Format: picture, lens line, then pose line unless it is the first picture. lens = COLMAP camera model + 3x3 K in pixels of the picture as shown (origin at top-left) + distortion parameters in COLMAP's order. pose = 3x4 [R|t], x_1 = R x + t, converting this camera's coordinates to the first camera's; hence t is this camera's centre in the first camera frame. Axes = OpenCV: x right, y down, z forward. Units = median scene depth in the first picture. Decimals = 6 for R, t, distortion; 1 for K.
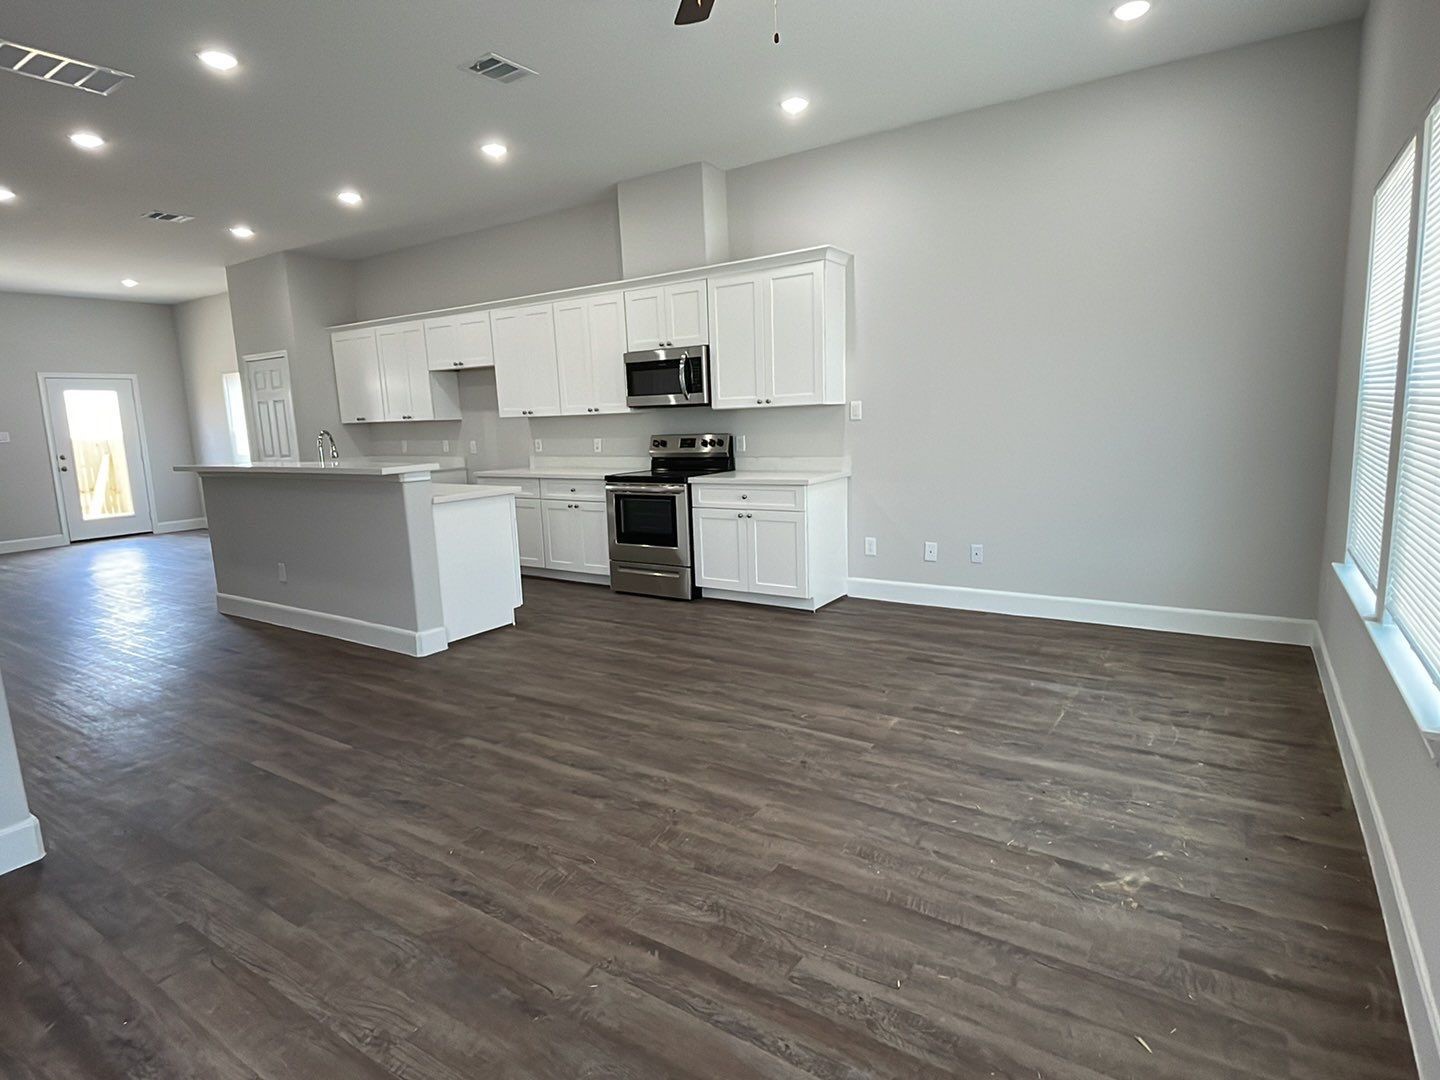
lens RADIAL K [[765.8, 0, 713.4], [0, 765.8, 541.9], [0, 0, 1]] dist [0.056710, -0.049608]
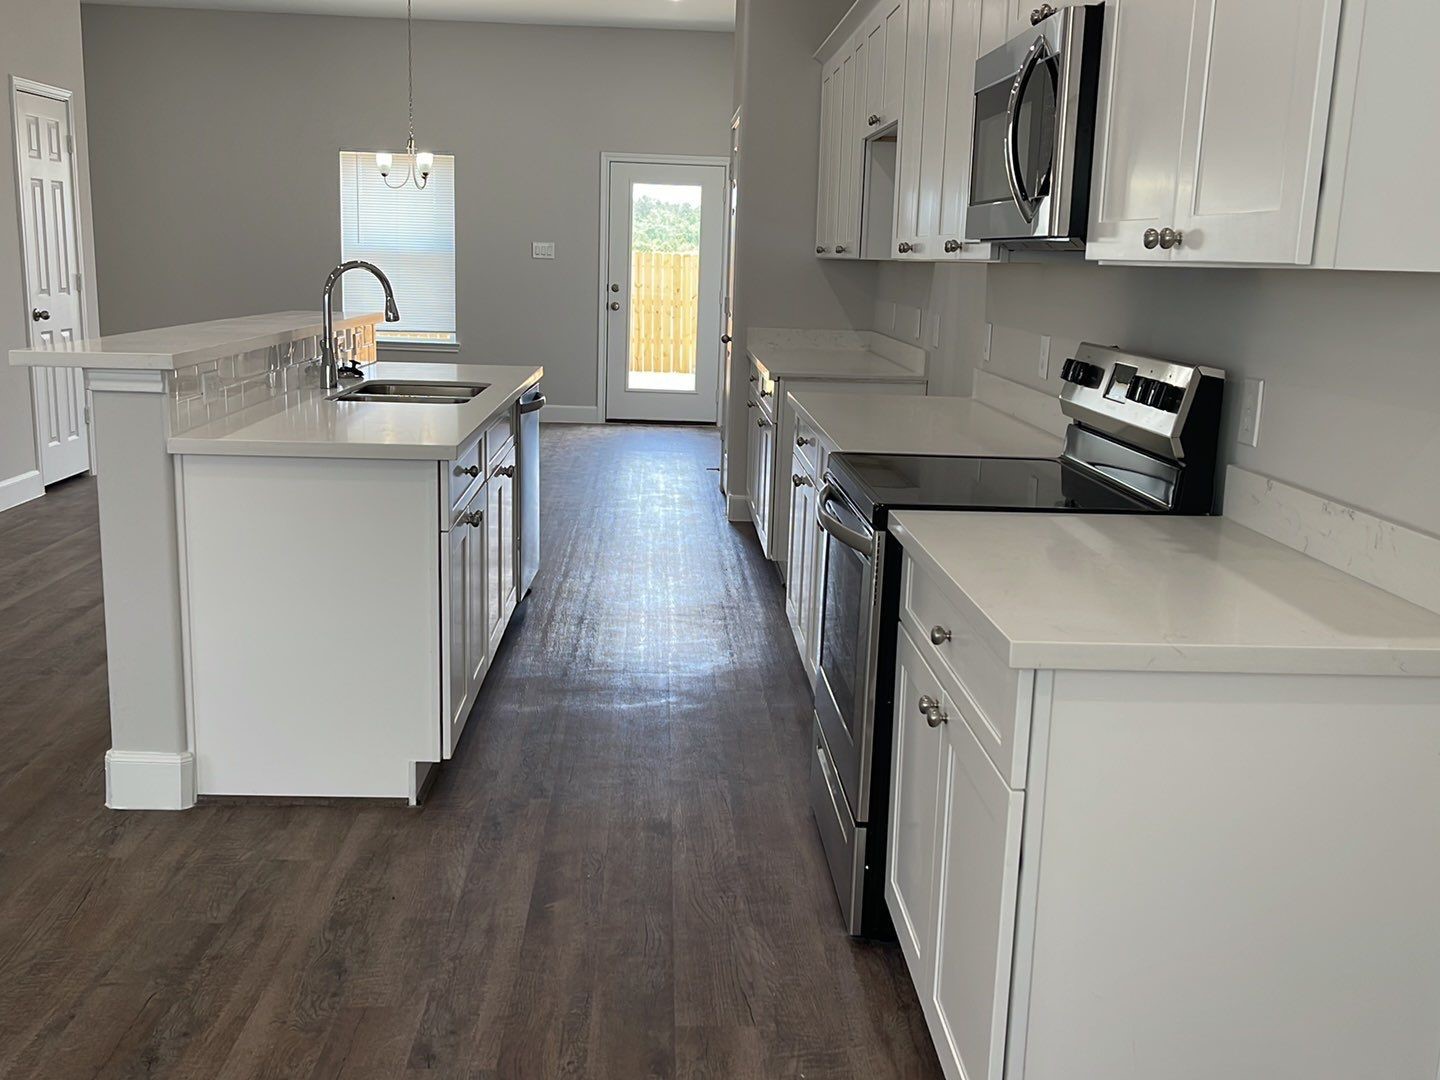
lens RADIAL K [[1422.3, 0, 720.5], [0, 1422.3, 554.0], [0, 0, 1]] dist [0.042483, -0.015440]
pose [[0.587013, 0.218486, -0.779538, 0.408197], [-0.182562, 0.973818, 0.135464, -0.157585], [0.788725, 0.062795, 0.611531, 0.810078]]
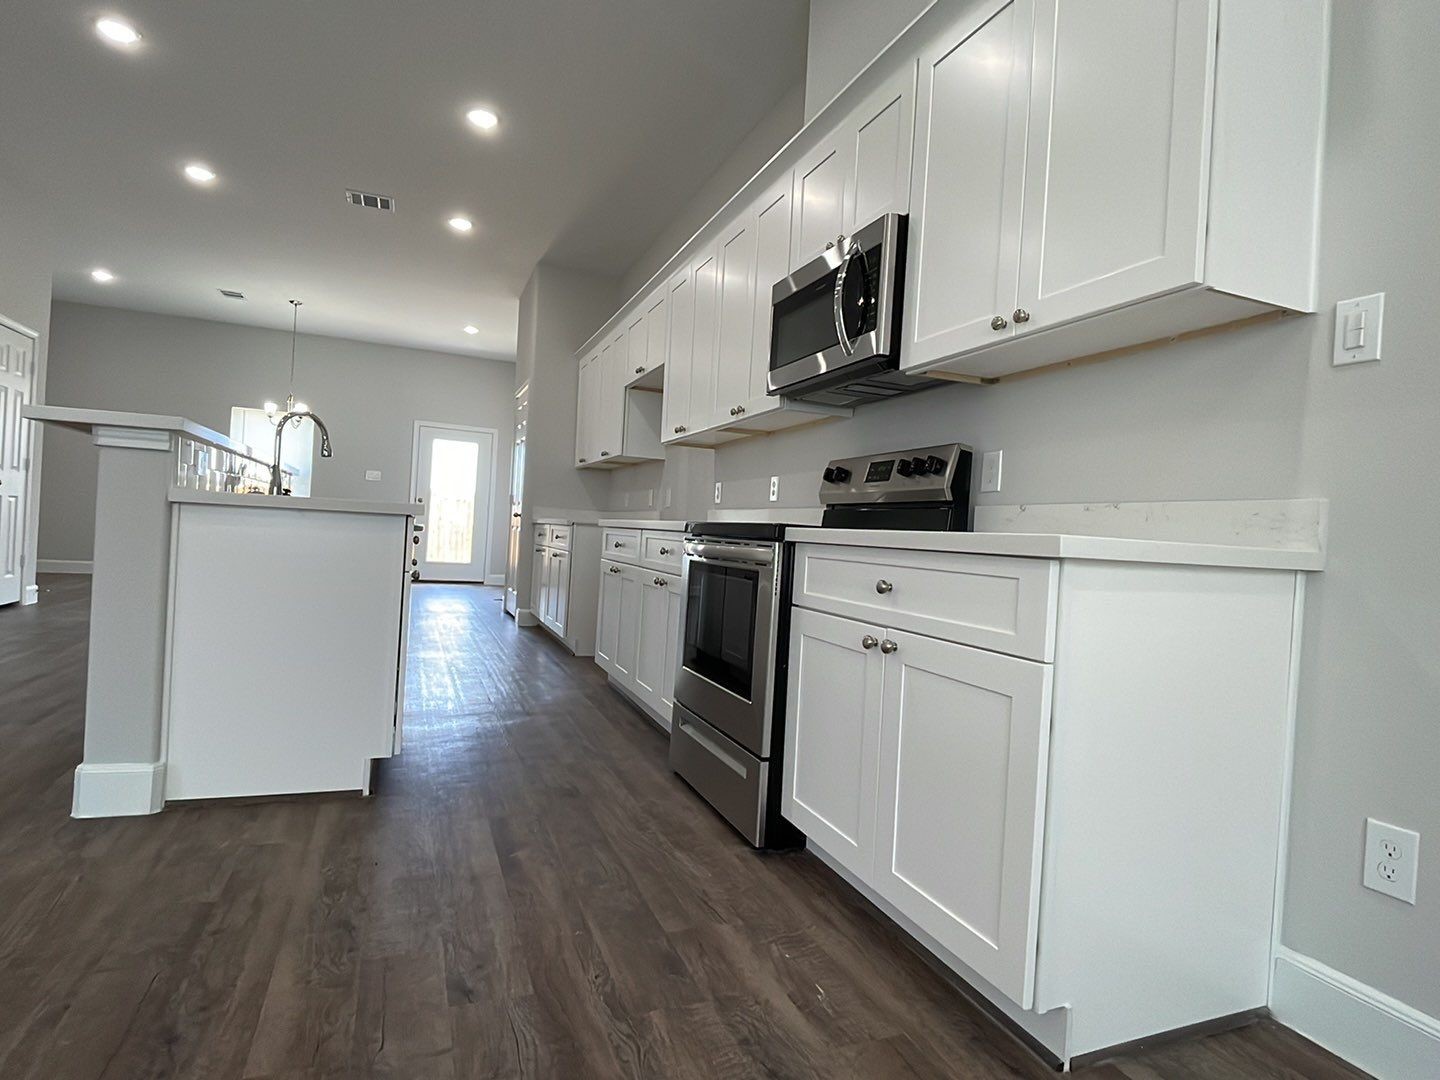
lens RADIAL K [[765.8, 0, 713.4], [0, 765.8, 541.9], [0, 0, 1]] dist [0.056710, -0.049608]
pose [[0.818959, 0.090514, -0.566669, 0.197341], [-0.179183, 0.978444, -0.102671, -0.037666], [0.545161, 0.185620, 0.817524, 0.829076]]
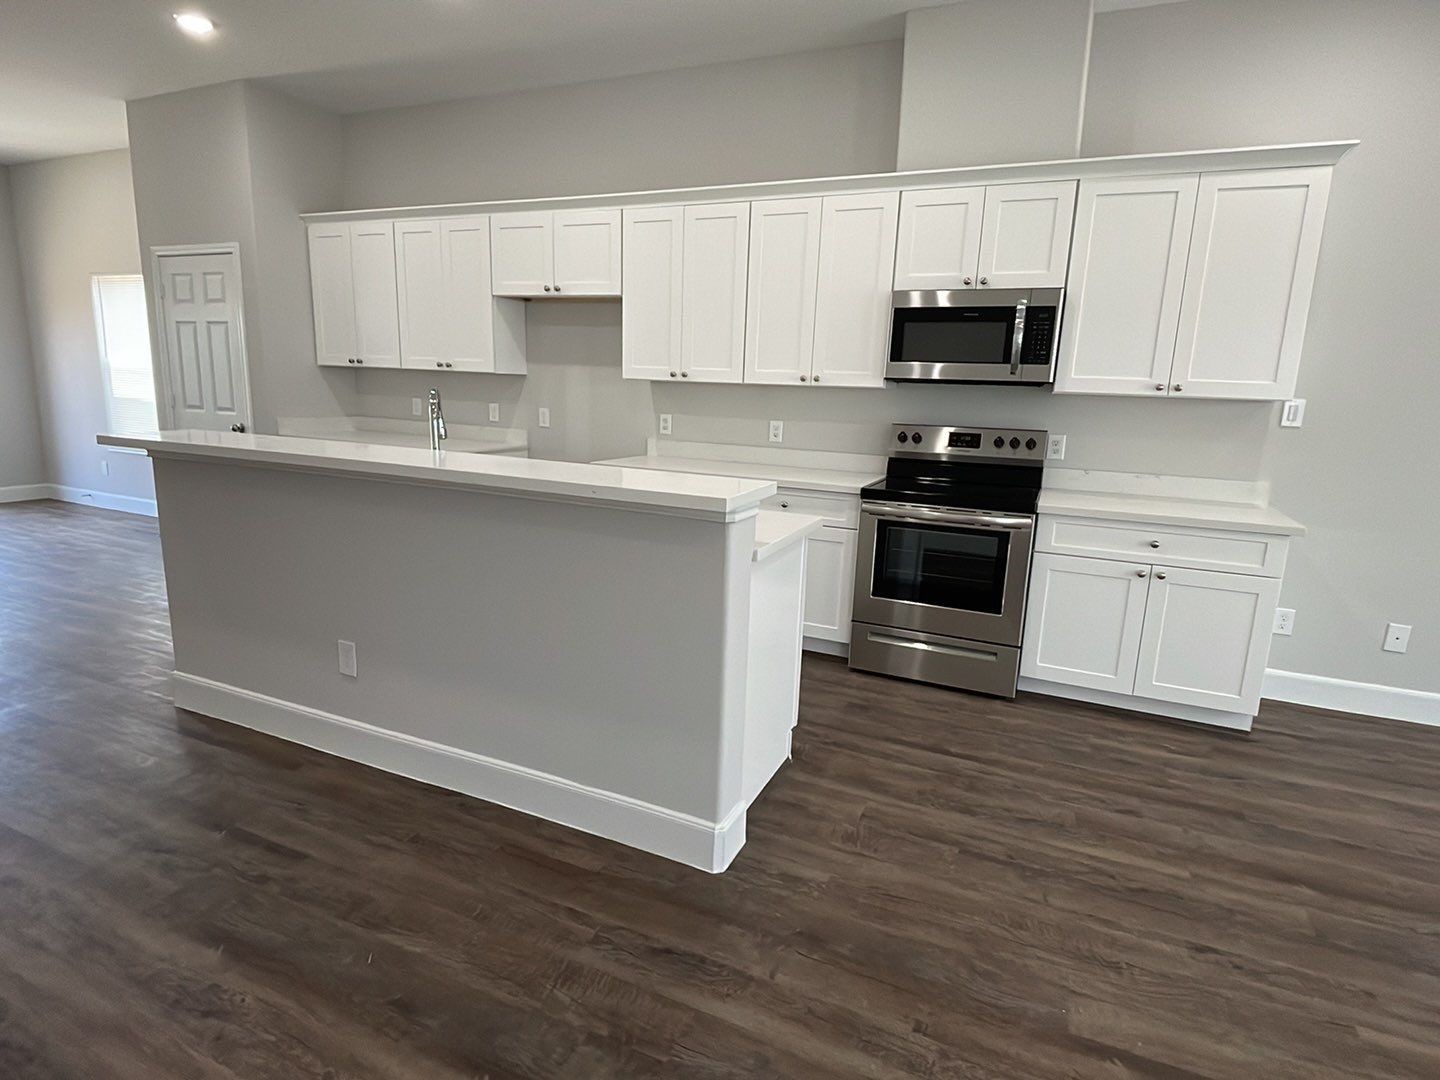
lens RADIAL K [[765.8, 0, 713.4], [0, 765.8, 541.9], [0, 0, 1]] dist [0.056710, -0.049608]
pose [[0.983671, 0.035069, 0.176528, -0.496361], [-0.042920, 0.998243, 0.040854, -0.085451], [-0.174785, -0.047763, 0.983447, 0.548346]]
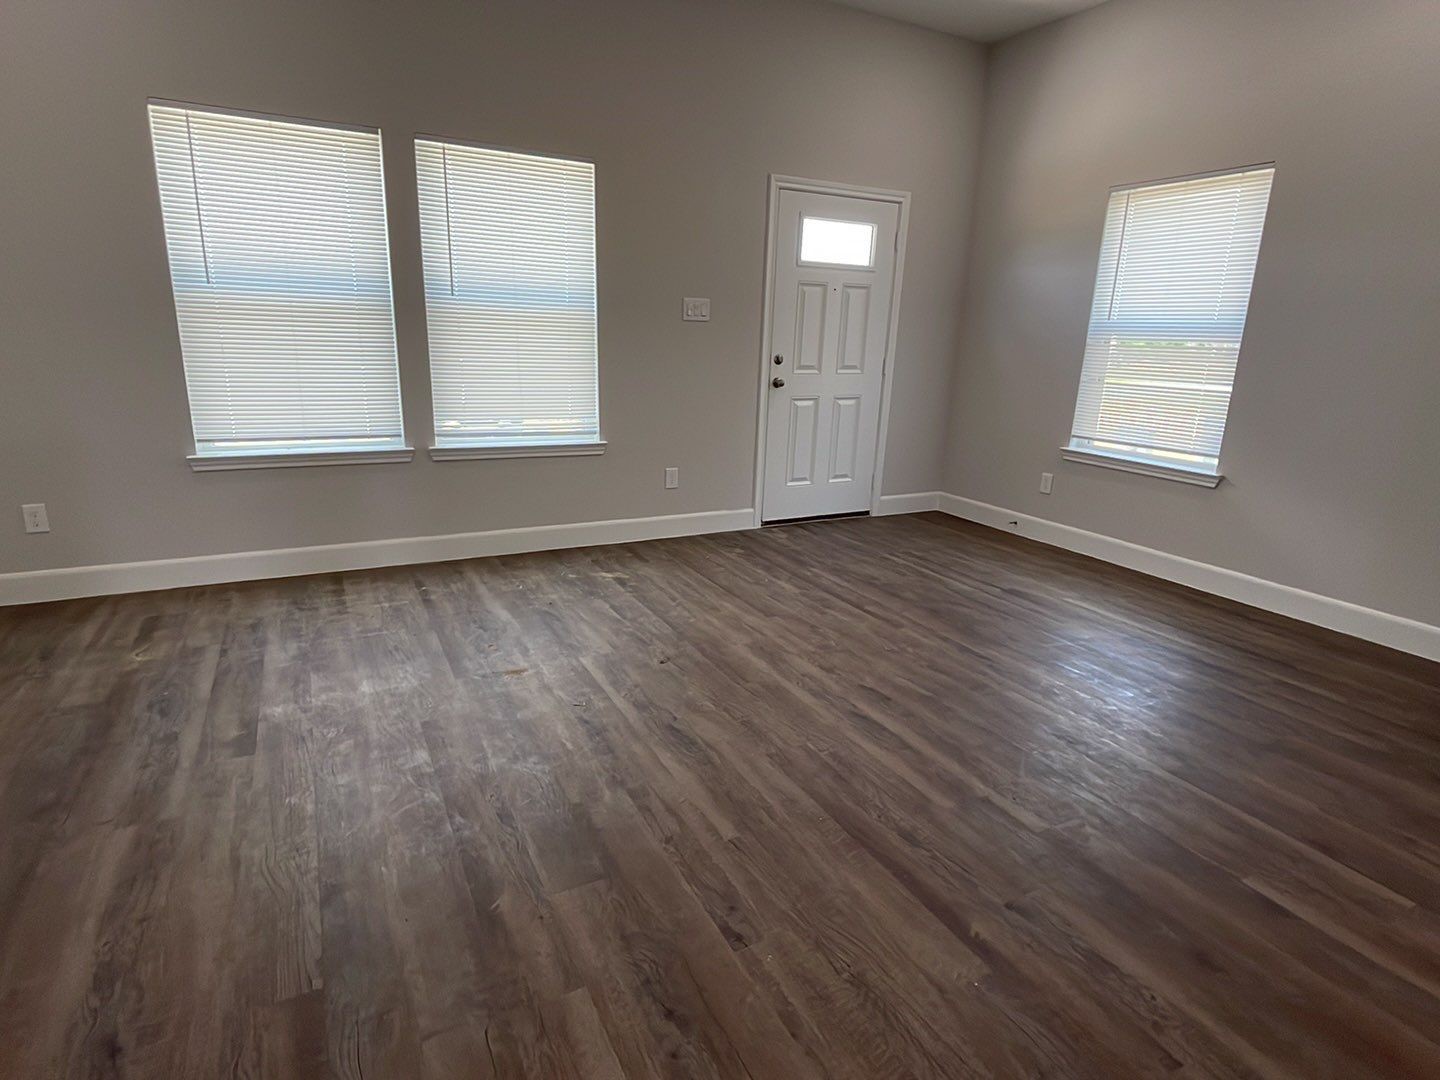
lens RADIAL K [[772.0, 0, 712.6], [0, 772.0, 526.3], [0, 0, 1]] dist [0.028622, -0.027021]
pose [[-0.879218, -0.111208, 0.463259, -0.270161], [0.075252, 0.927752, 0.365531, -0.171250], [-0.470440, 0.356243, -0.807327, 1.182797]]
